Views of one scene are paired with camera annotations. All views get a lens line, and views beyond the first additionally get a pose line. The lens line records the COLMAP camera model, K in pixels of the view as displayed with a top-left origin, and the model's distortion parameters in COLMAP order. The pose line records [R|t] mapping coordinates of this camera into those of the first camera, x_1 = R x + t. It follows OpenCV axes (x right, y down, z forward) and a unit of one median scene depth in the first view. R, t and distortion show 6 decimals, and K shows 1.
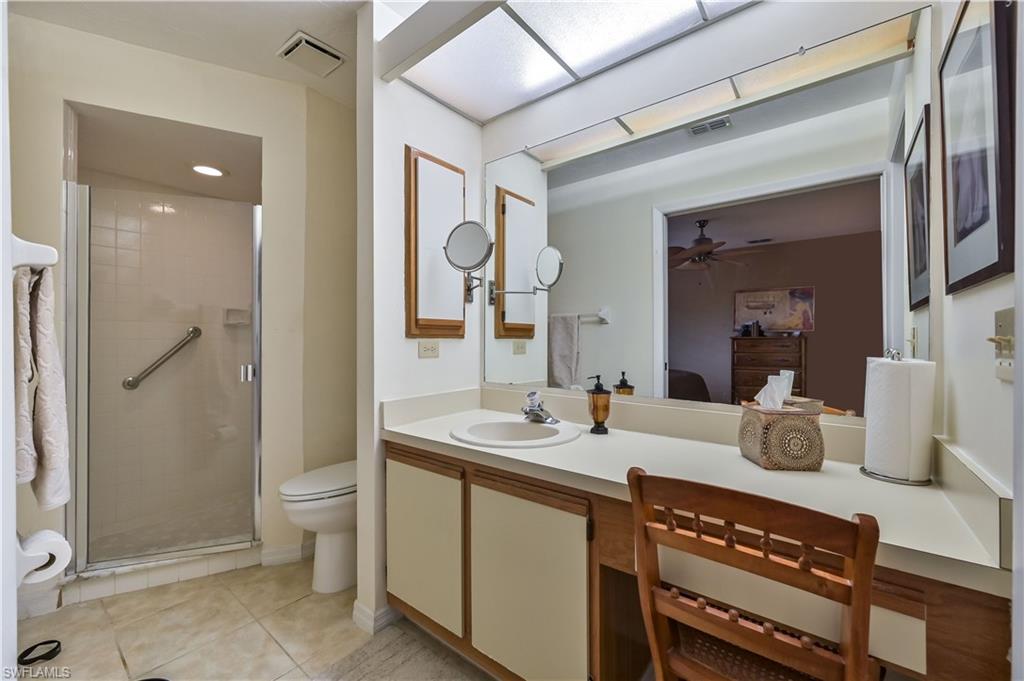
lens RADIAL K [[404.9, 0, 522.0], [0, 404.9, 339.0], [0, 0, 1]] dist [-0.002325, 0.000269]
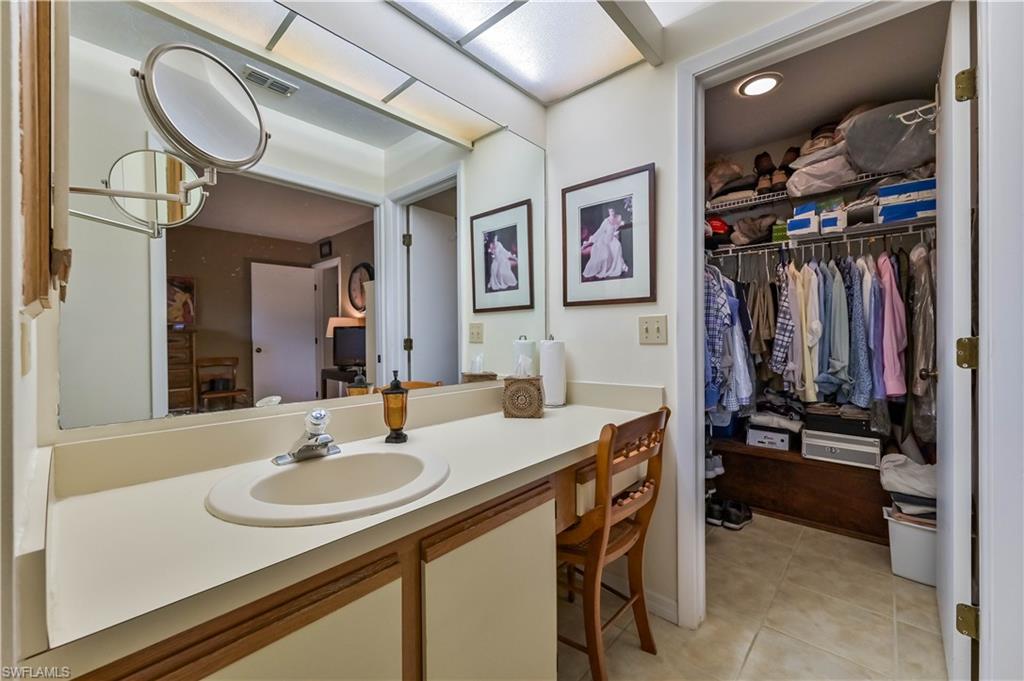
lens RADIAL K [[404.9, 0, 511.6], [0, 404.9, 336.7], [0, 0, 1]] dist [-0.002325, 0.000269]
pose [[0.082943, -0.008593, 0.996517, -0.592459], [0.004217, 0.999957, 0.008272, 0.015959], [-0.996545, 0.003516, 0.082976, 0.693485]]
